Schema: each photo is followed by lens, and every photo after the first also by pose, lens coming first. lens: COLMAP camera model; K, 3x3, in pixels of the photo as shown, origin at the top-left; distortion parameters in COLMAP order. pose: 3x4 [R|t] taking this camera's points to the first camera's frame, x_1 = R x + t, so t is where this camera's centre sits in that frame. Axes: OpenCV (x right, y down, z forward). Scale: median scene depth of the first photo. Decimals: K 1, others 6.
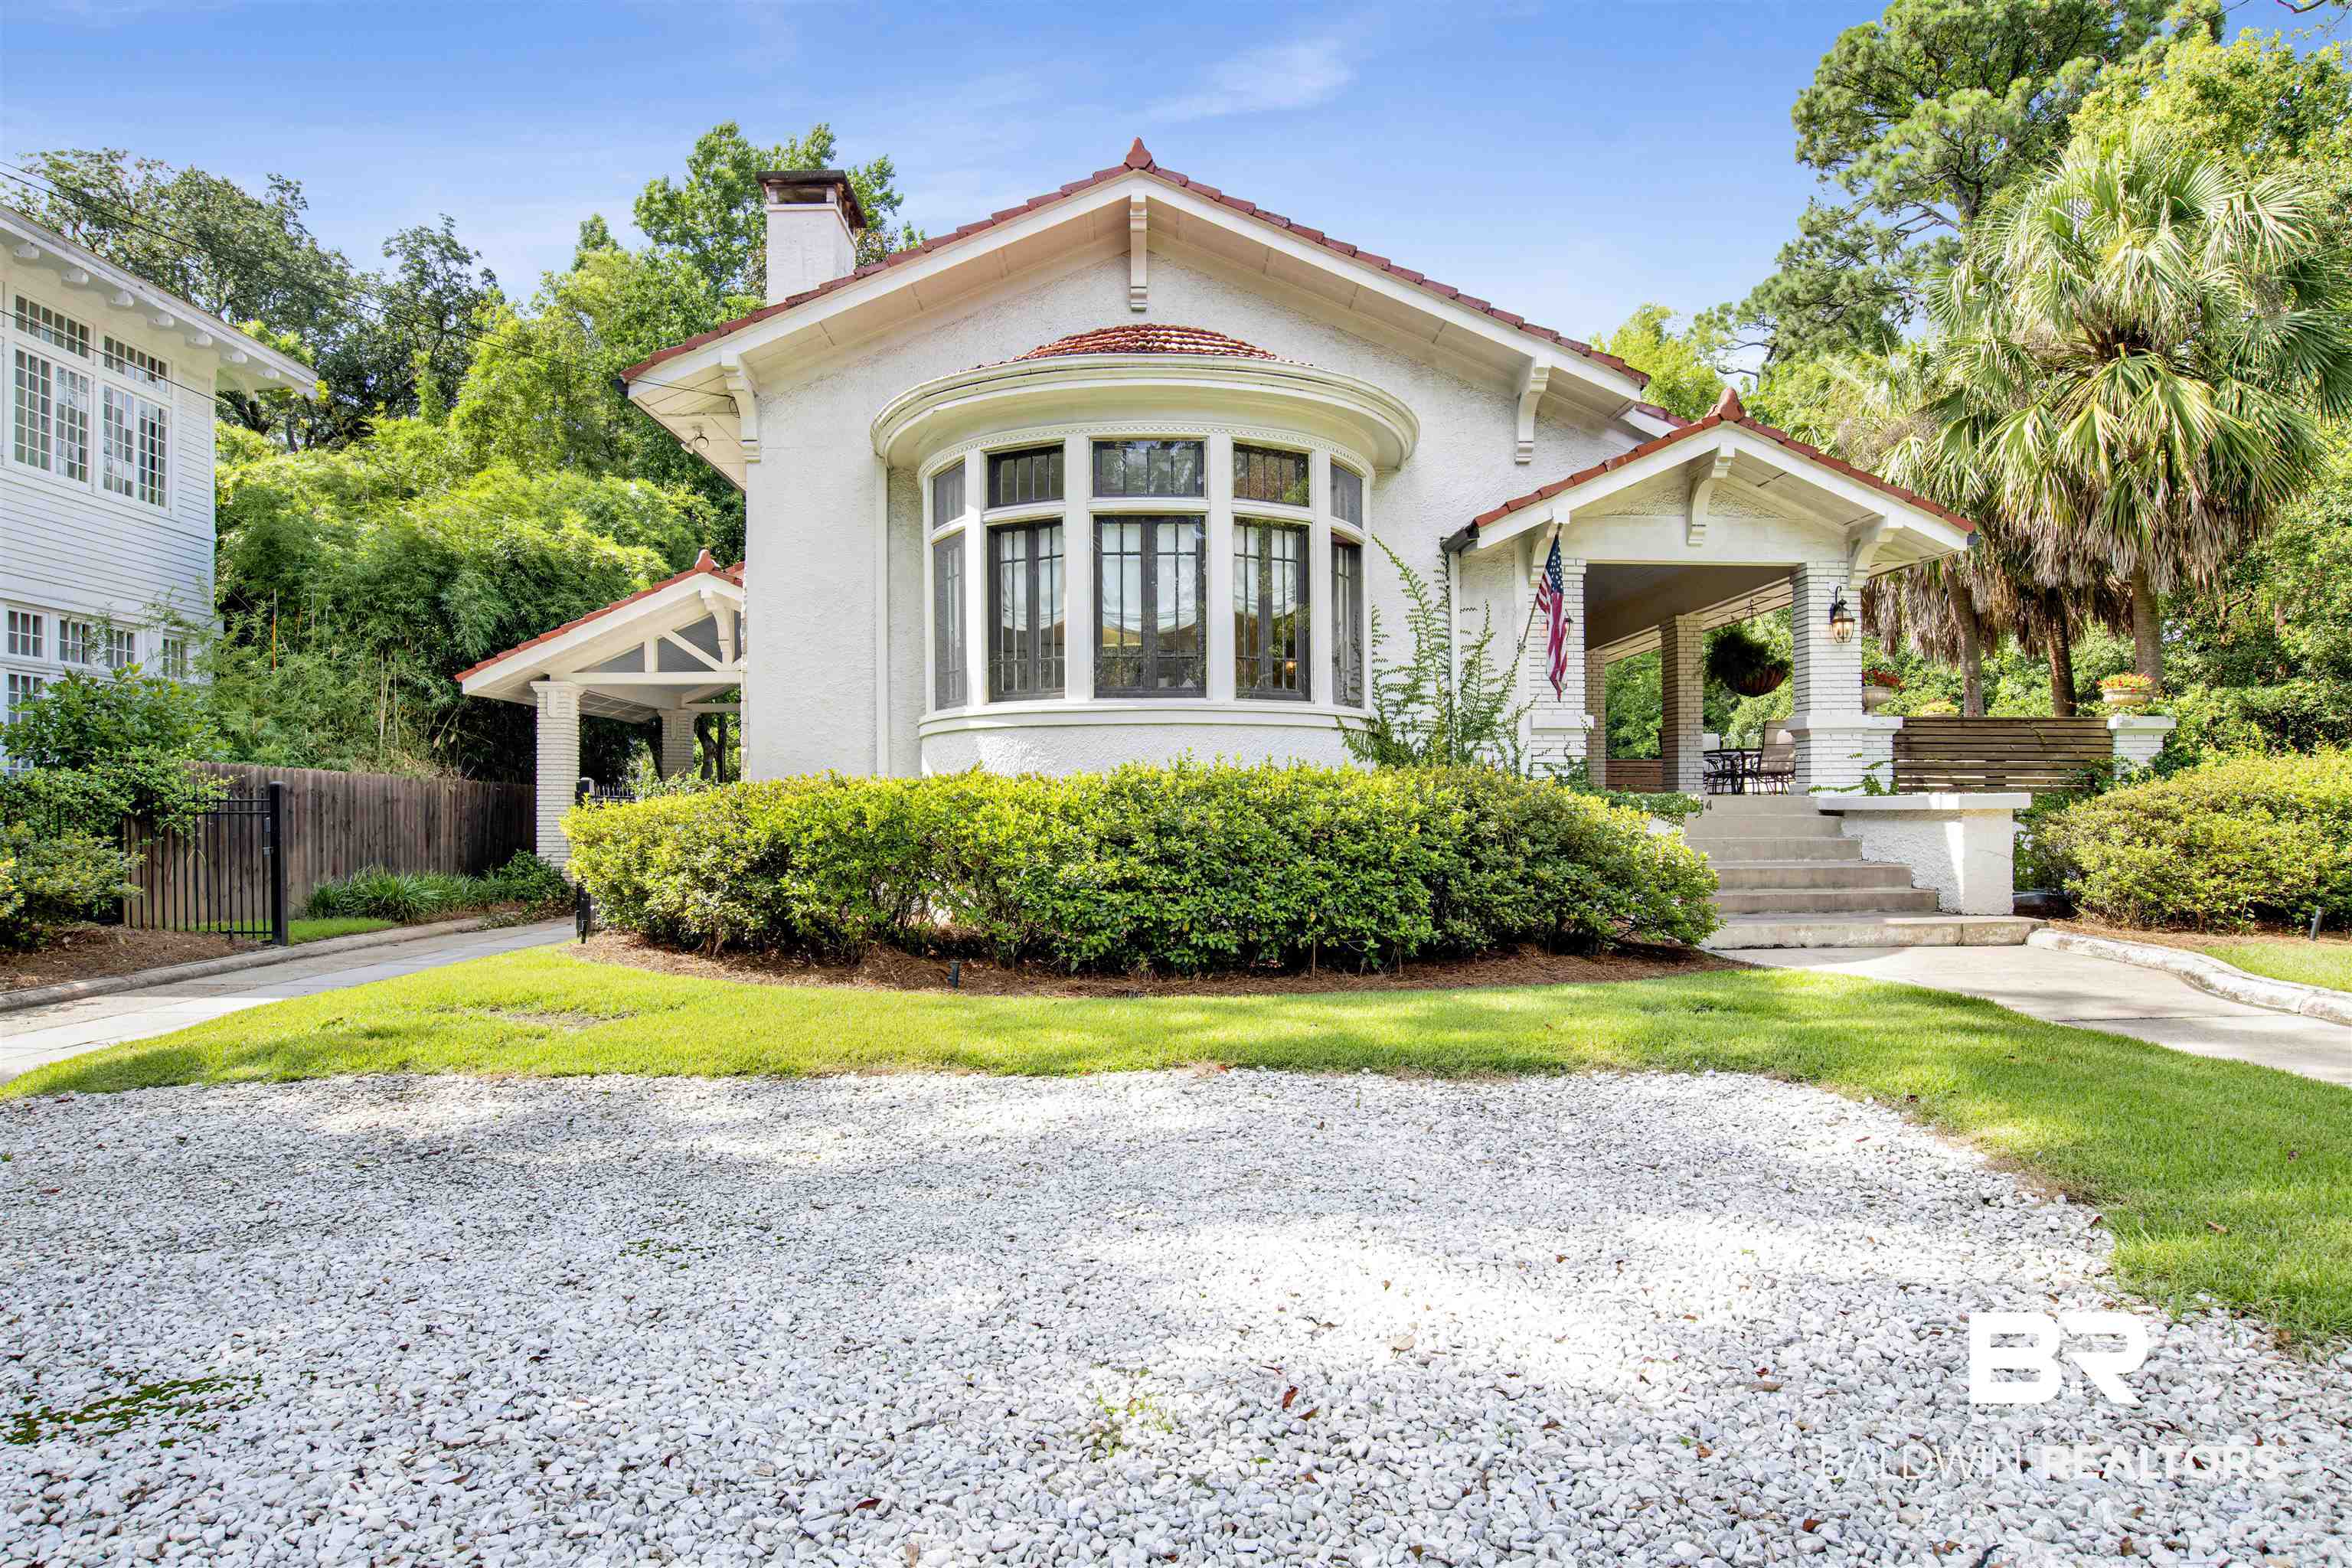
lens RADIAL K [[1310.2, 0, 1249.6], [0, 1310.2, 784.8], [0, 0, 1]] dist [-0.054153, 0.038356]
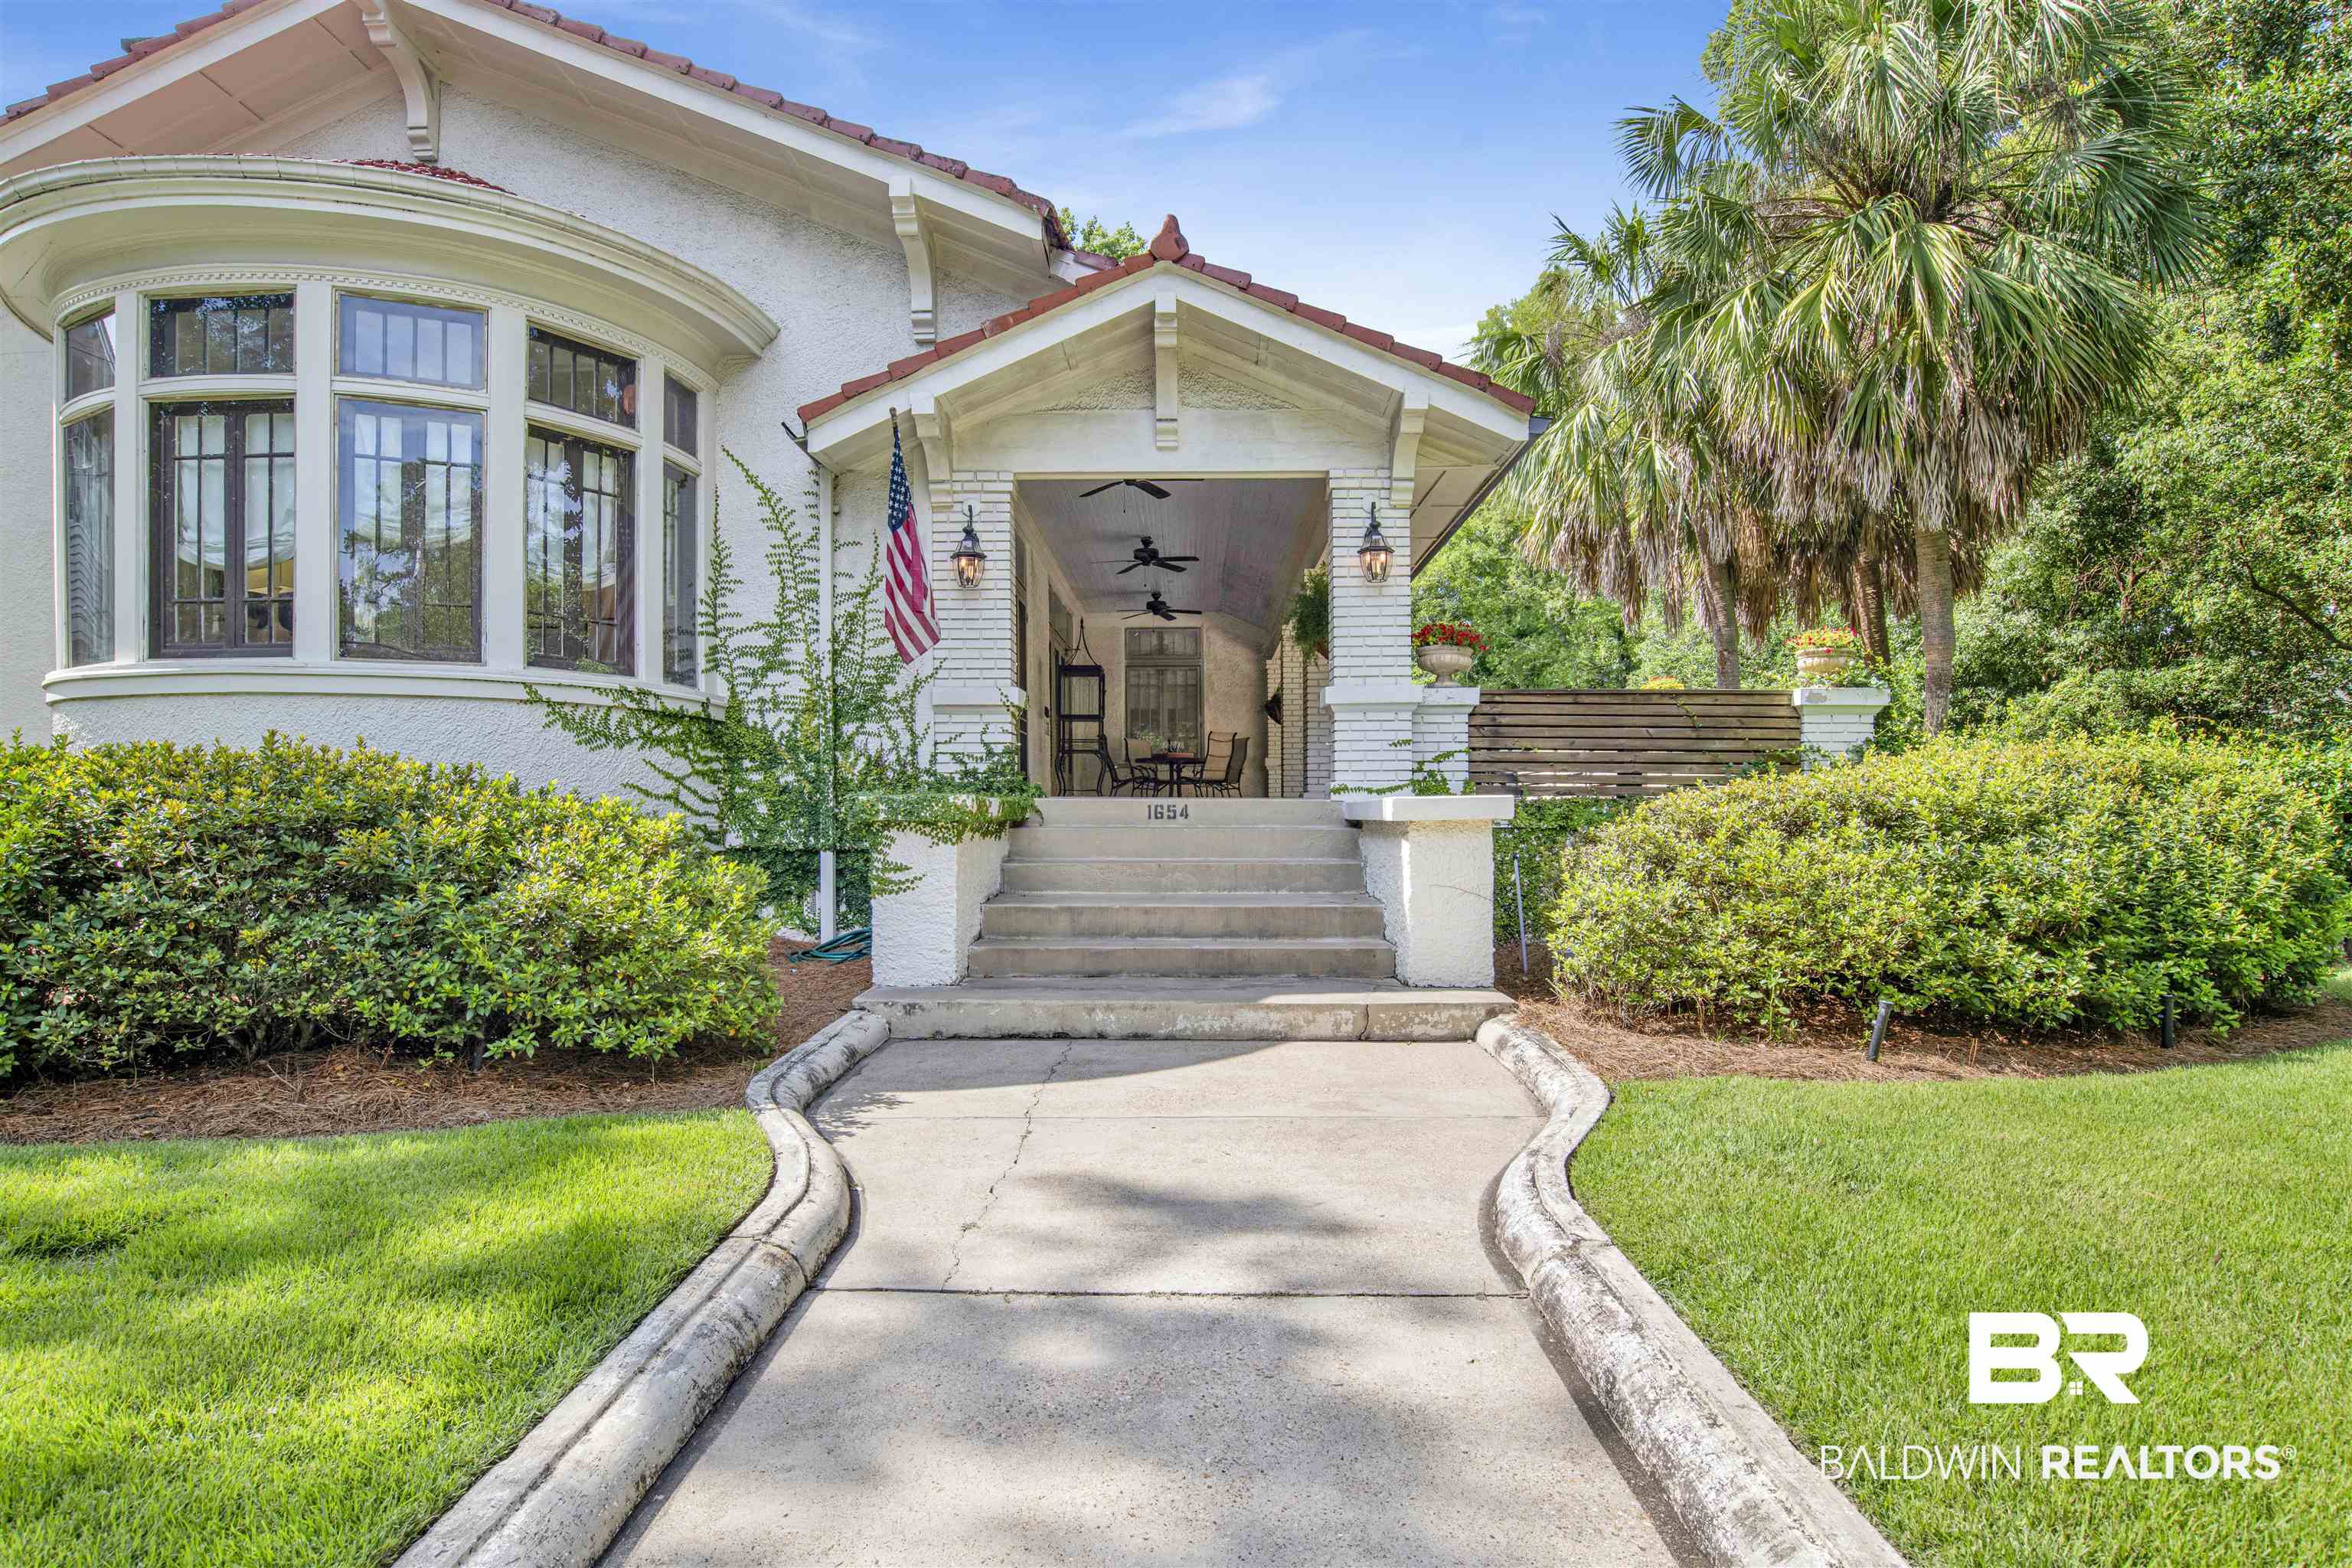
lens RADIAL K [[1244.3, 0, 1177.5], [0, 1244.3, 798.2], [0, 0, 1]] dist [-0.060452, 0.031214]
pose [[0.996629, 0.003140, -0.081976, 0.408506], [-0.002495, 0.999965, 0.007974, 0.002802], [0.081999, -0.007743, 0.996602, 0.320984]]
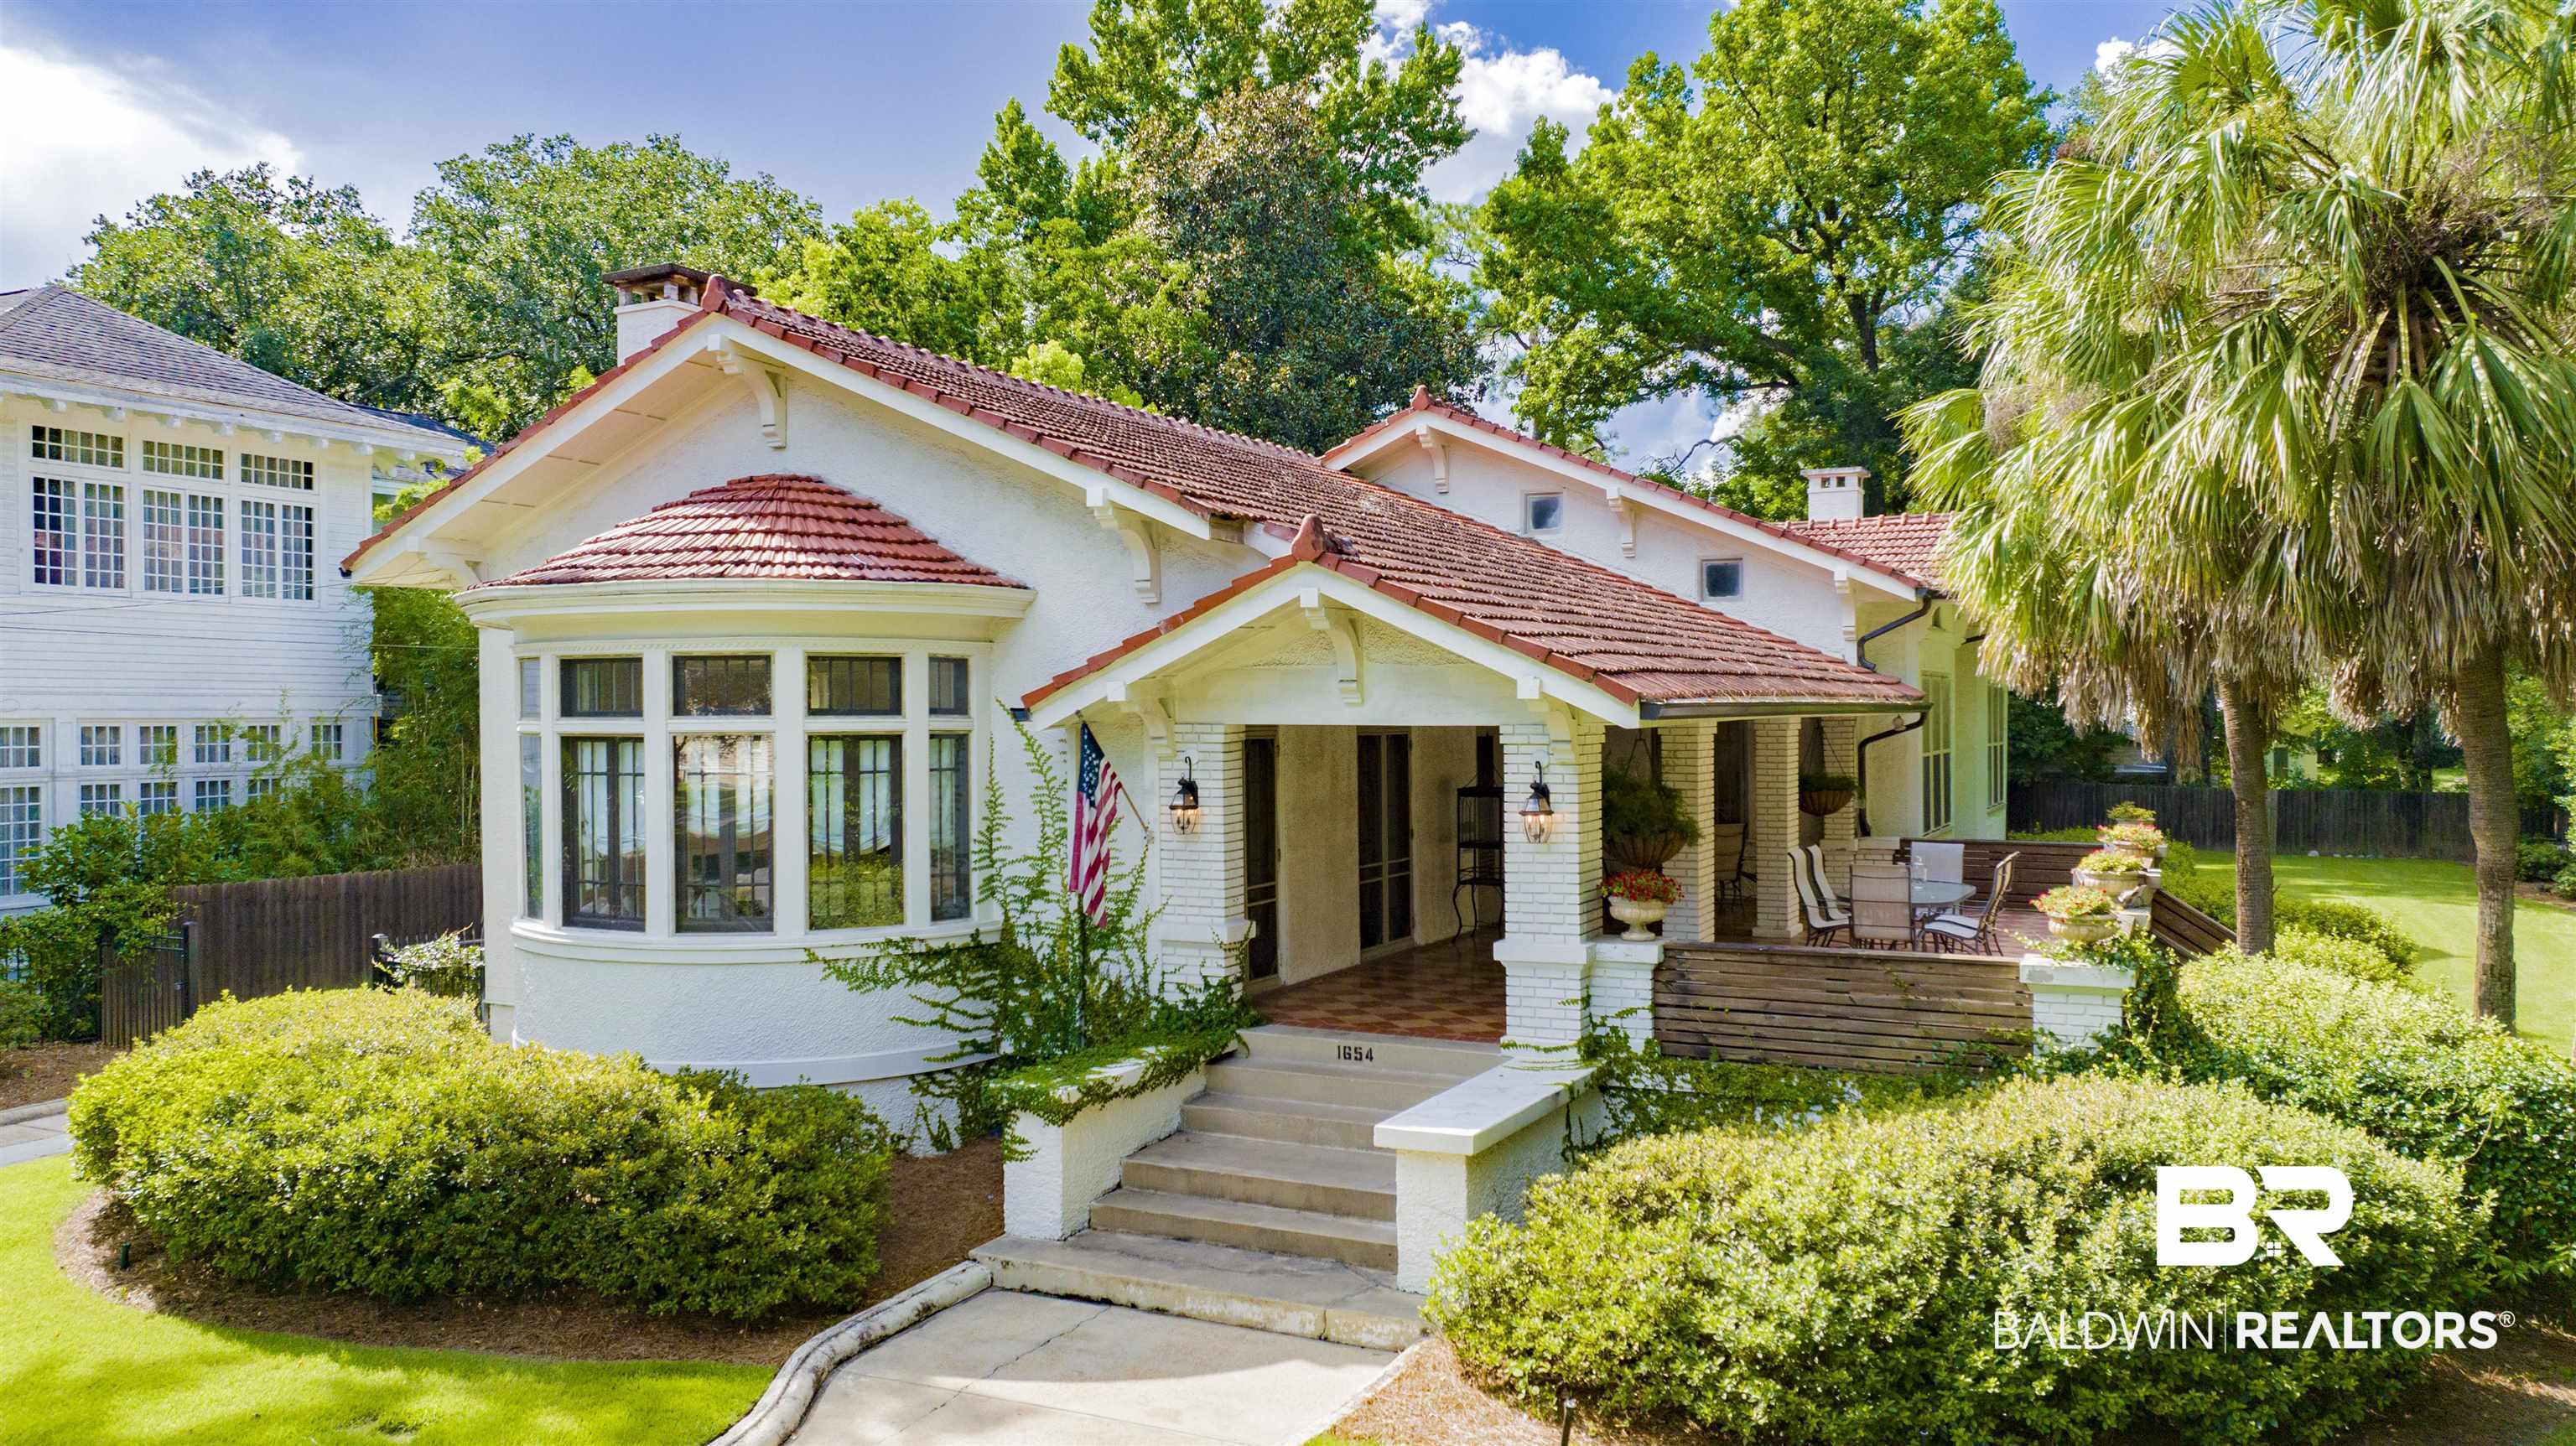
lens RADIAL K [[1827.3, 0, 1363.2], [0, 1827.3, 707.9], [0, 0, 1]] dist [0.040026, -0.000274]
pose [[0.882139, 0.004672, -0.470965, 0.850521], [0.003220, 0.999868, 0.015951, -0.201657], [0.470977, -0.015587, 0.882008, 0.075902]]
